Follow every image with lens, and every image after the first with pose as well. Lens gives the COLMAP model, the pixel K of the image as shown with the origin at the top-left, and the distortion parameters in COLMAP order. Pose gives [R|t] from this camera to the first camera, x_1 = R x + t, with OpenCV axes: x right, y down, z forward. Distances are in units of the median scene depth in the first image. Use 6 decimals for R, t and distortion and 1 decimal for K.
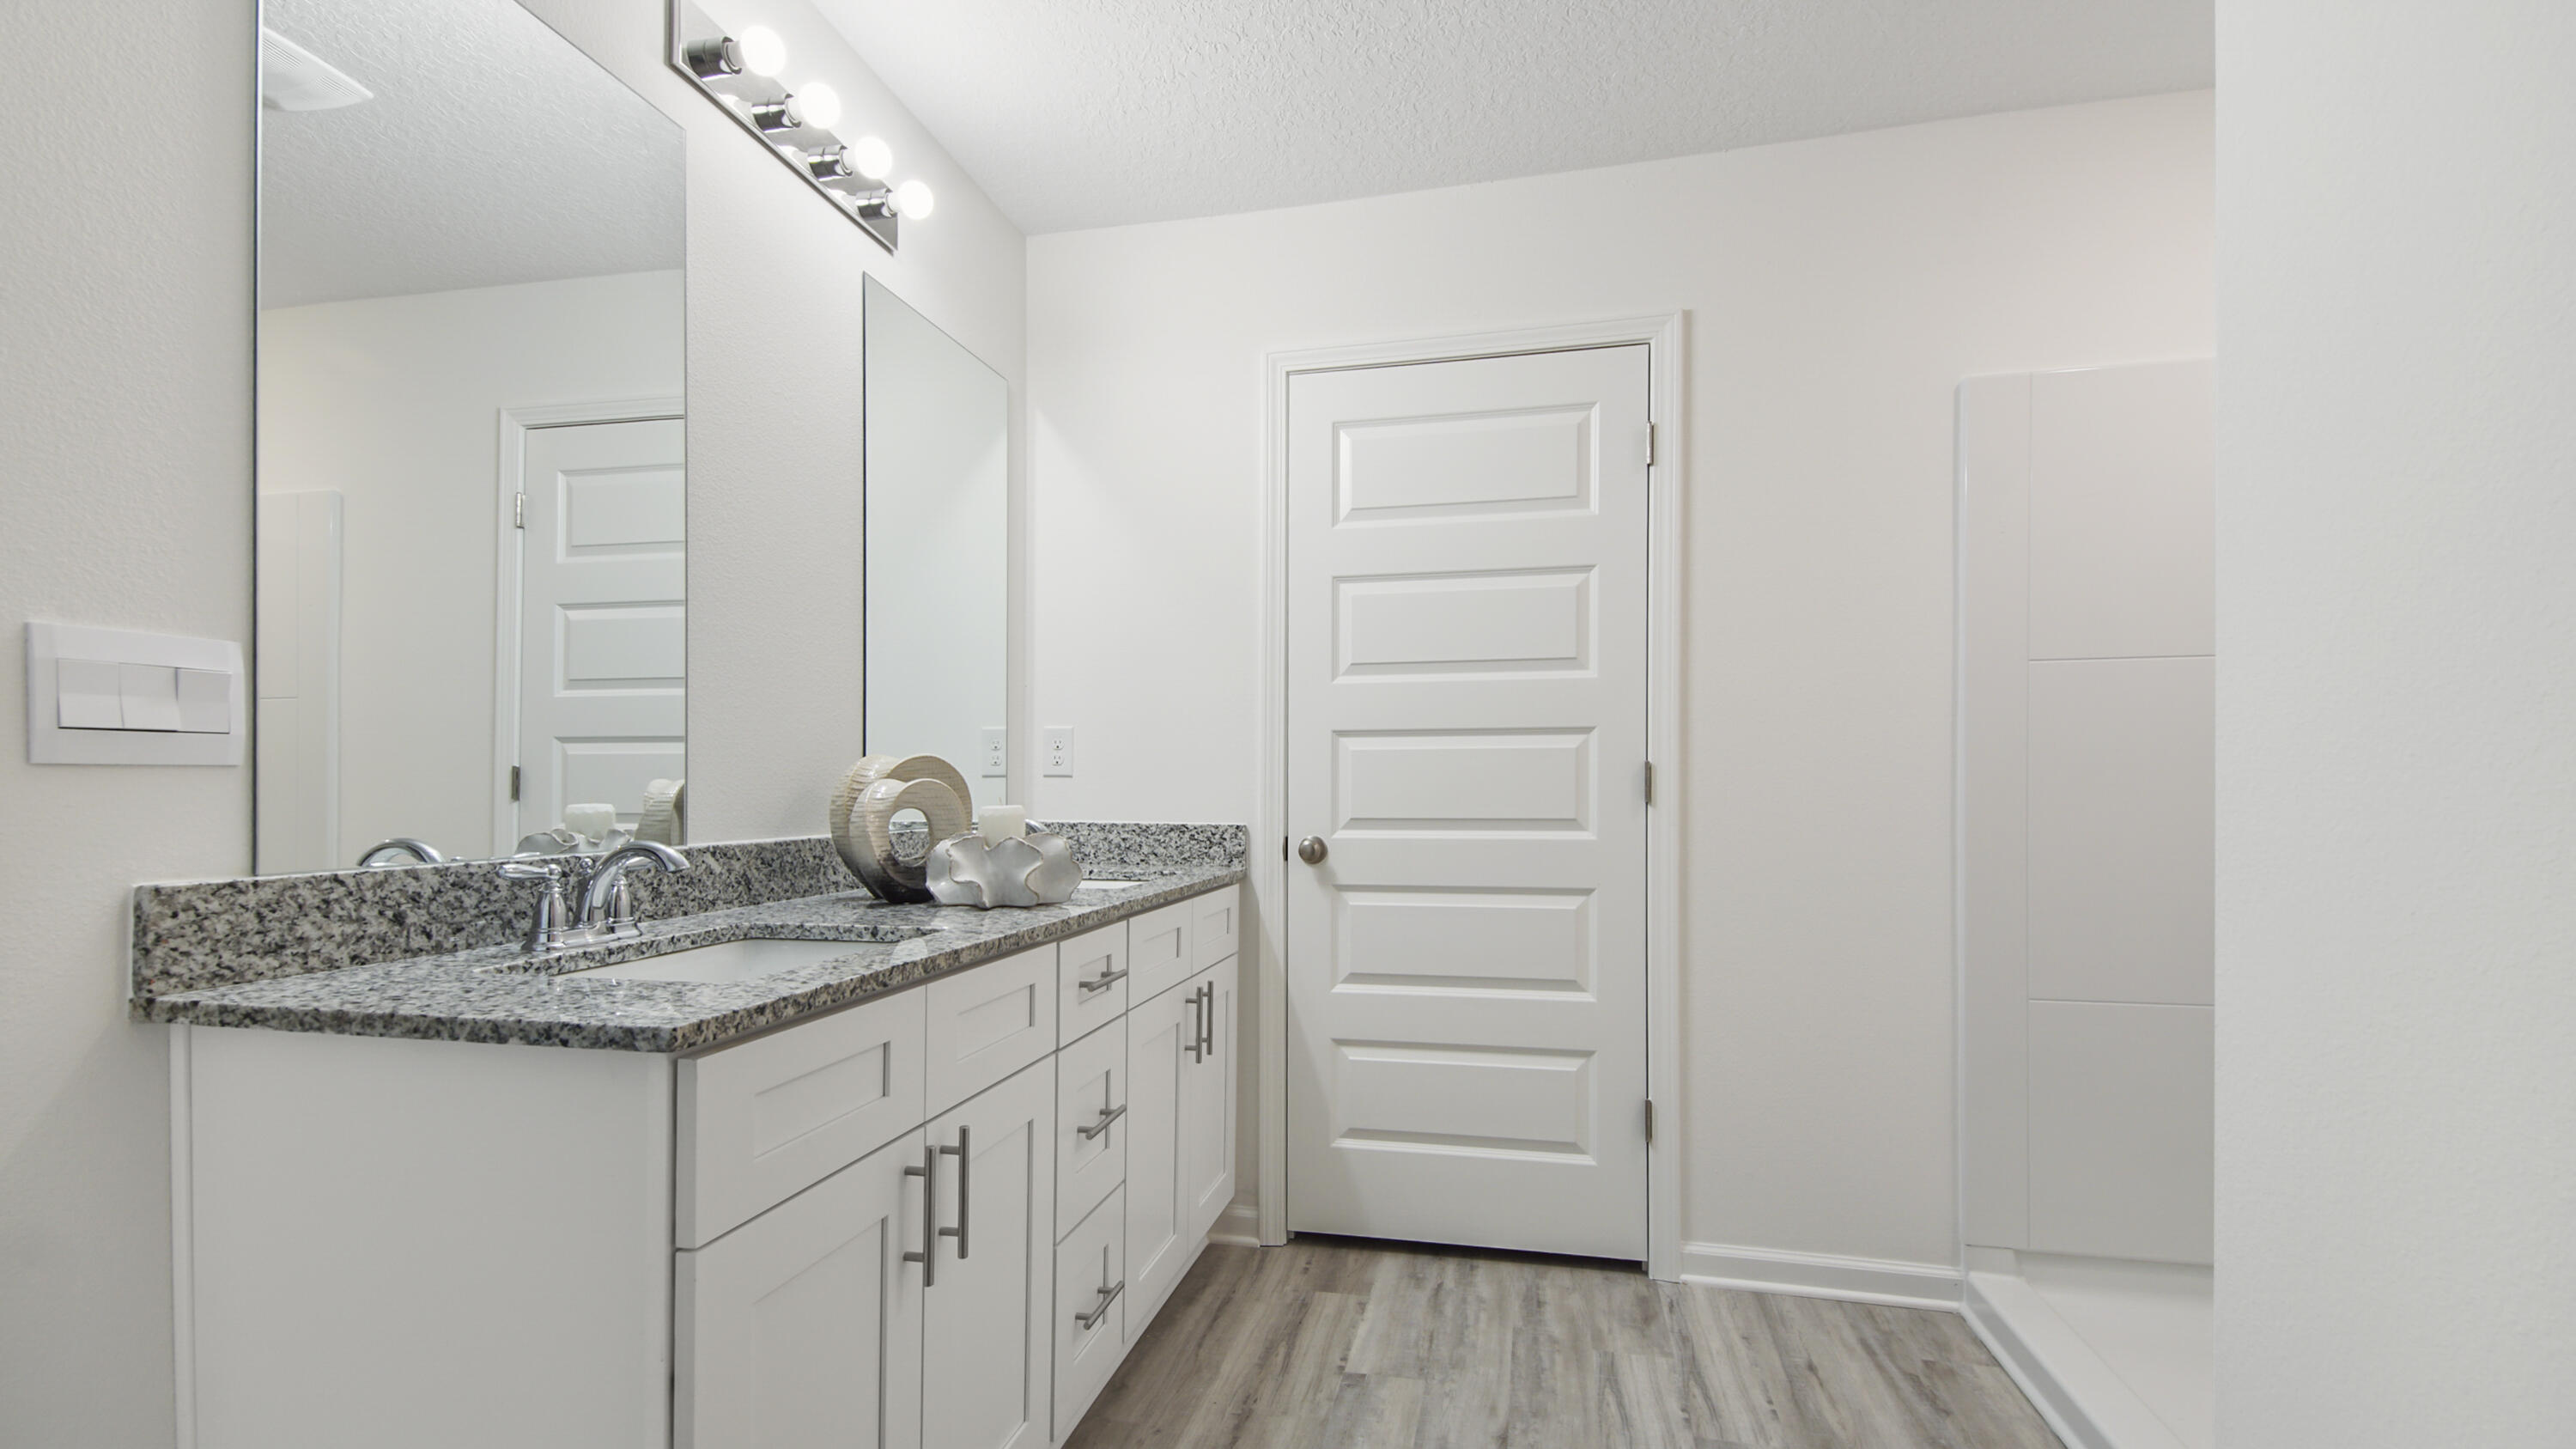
lens RADIAL K [[1132.1, 0, 1288.0], [0, 1132.1, 774.9], [0, 0, 1]] dist [0.039130, -0.030776]
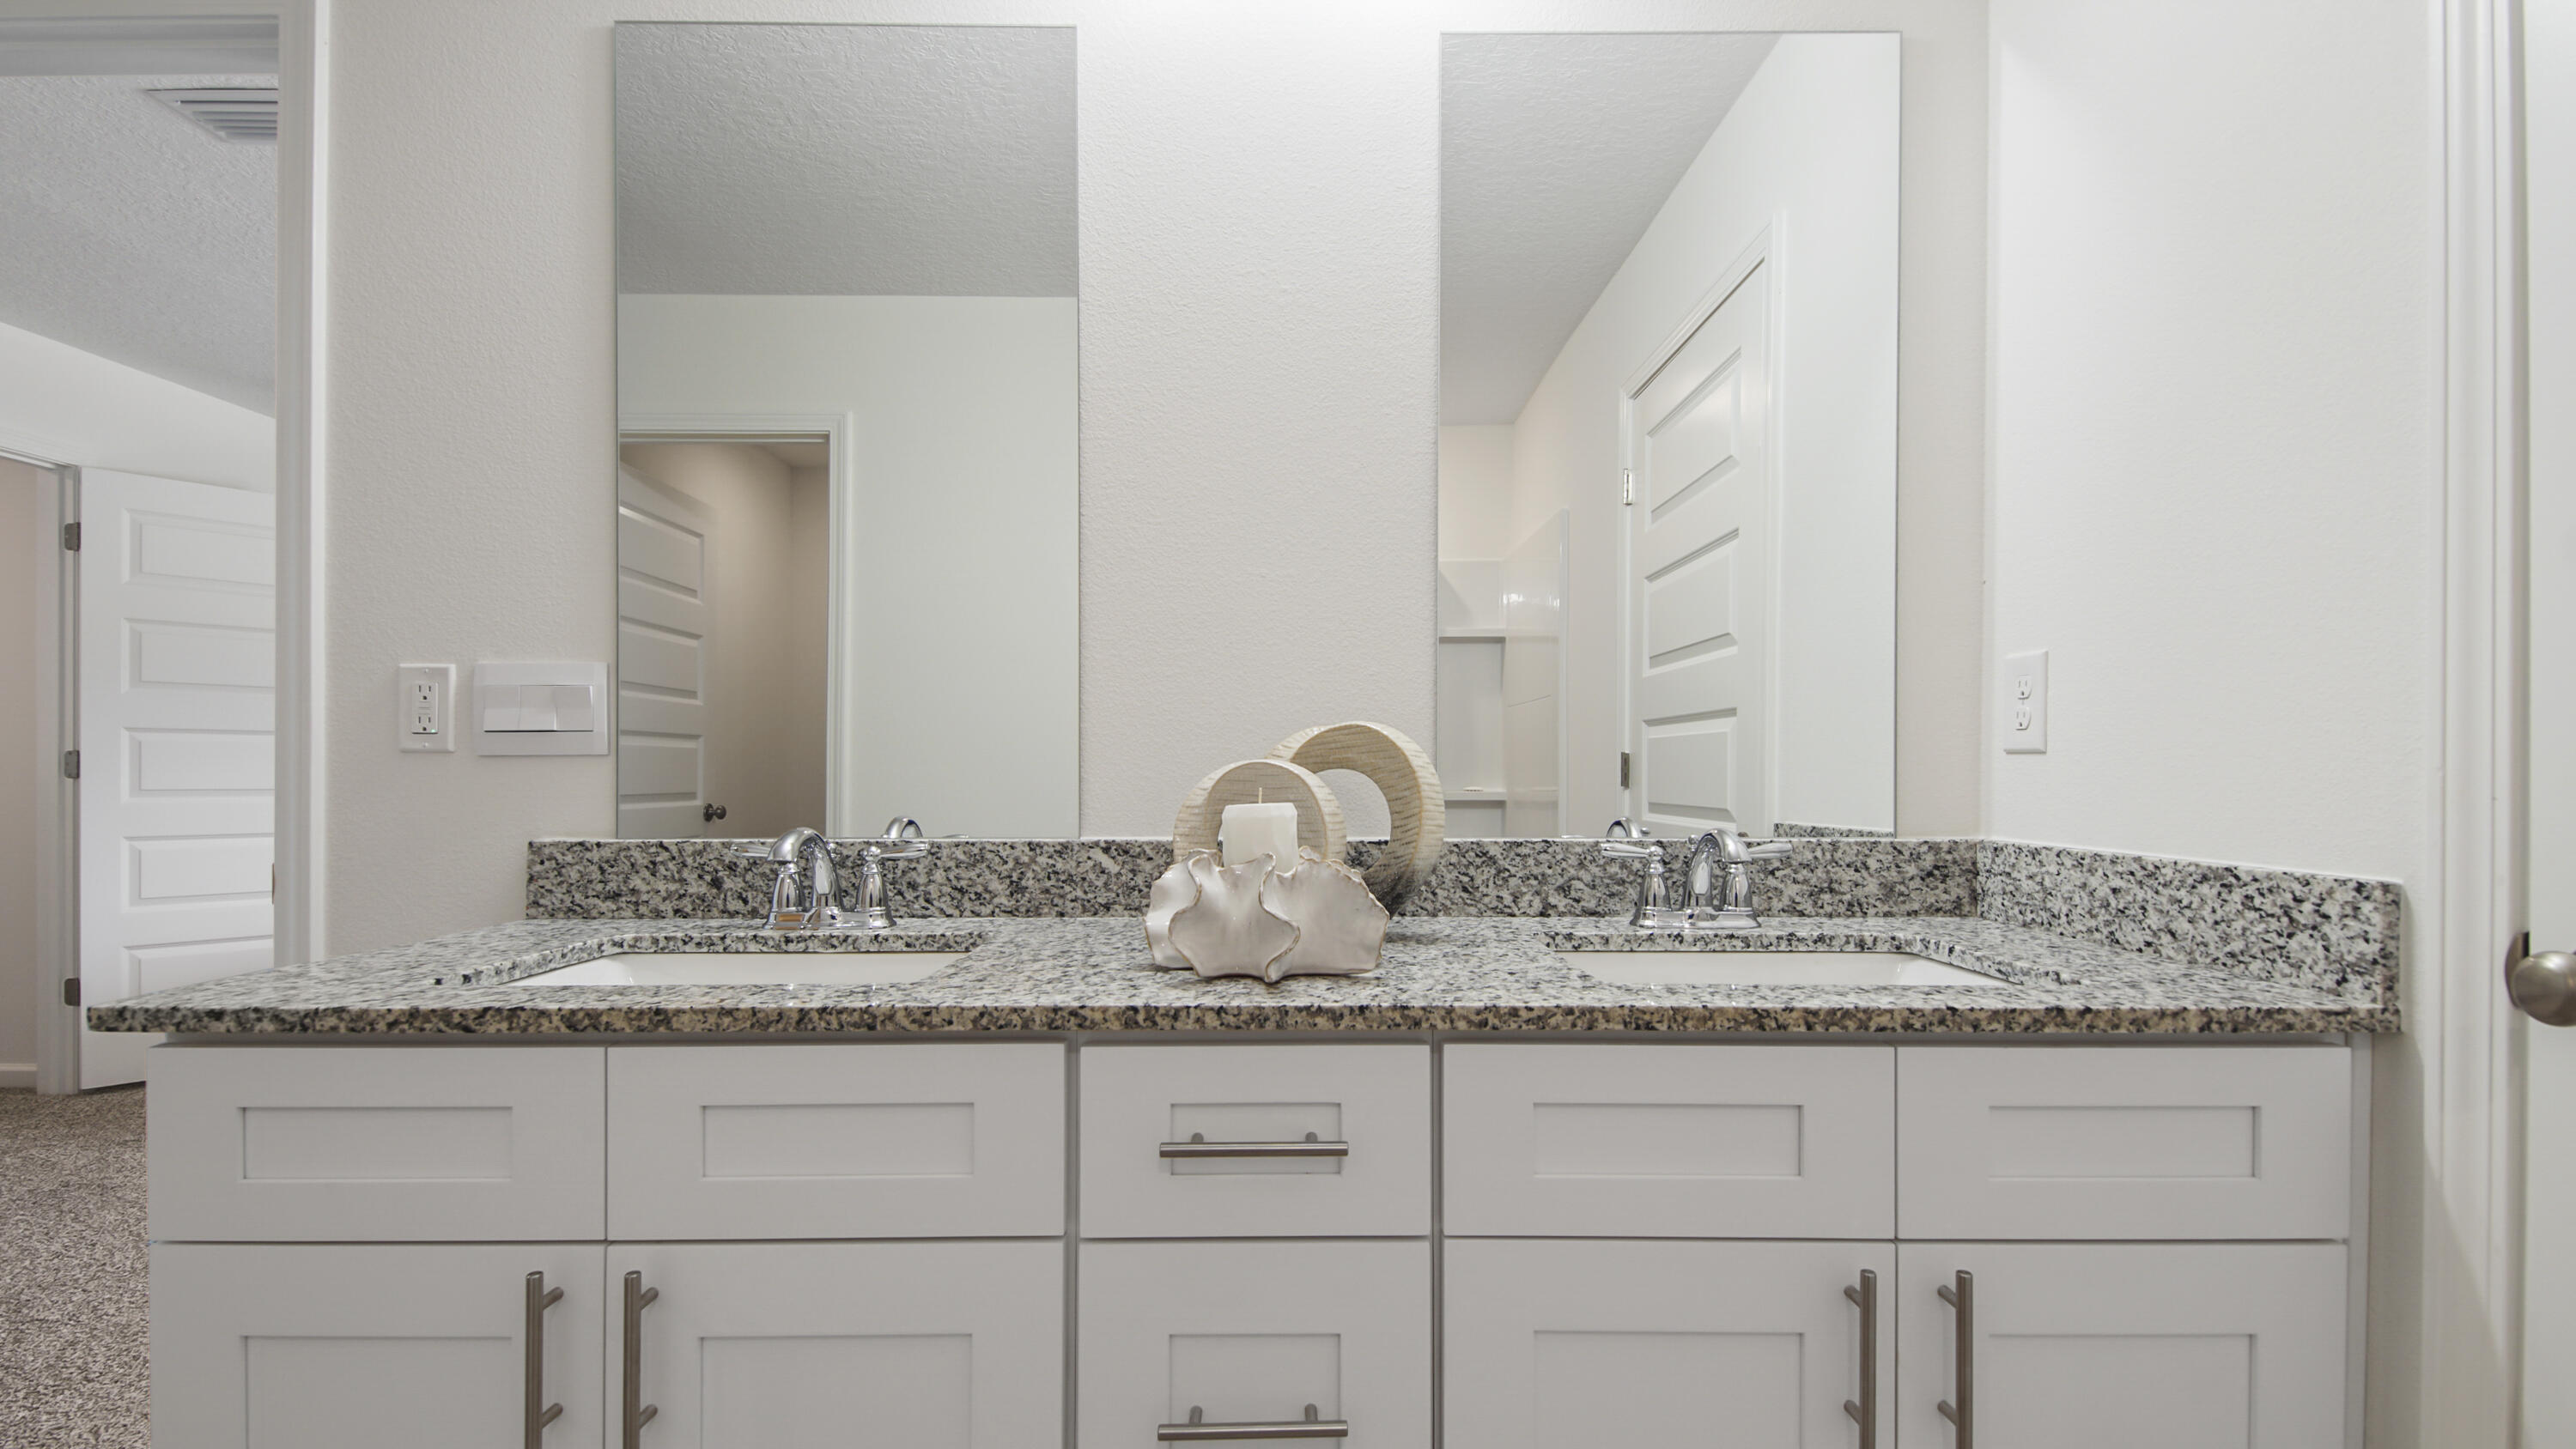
lens RADIAL K [[1131.7, 0, 1288.0], [0, 1131.7, 774.9], [0, 0, 1]] dist [0.039130, -0.030776]
pose [[0.228670, 0.001069, -0.973503, 0.502645], [0.008609, 0.999958, 0.003120, 0.016219], [0.973466, -0.009094, 0.228651, 1.326444]]
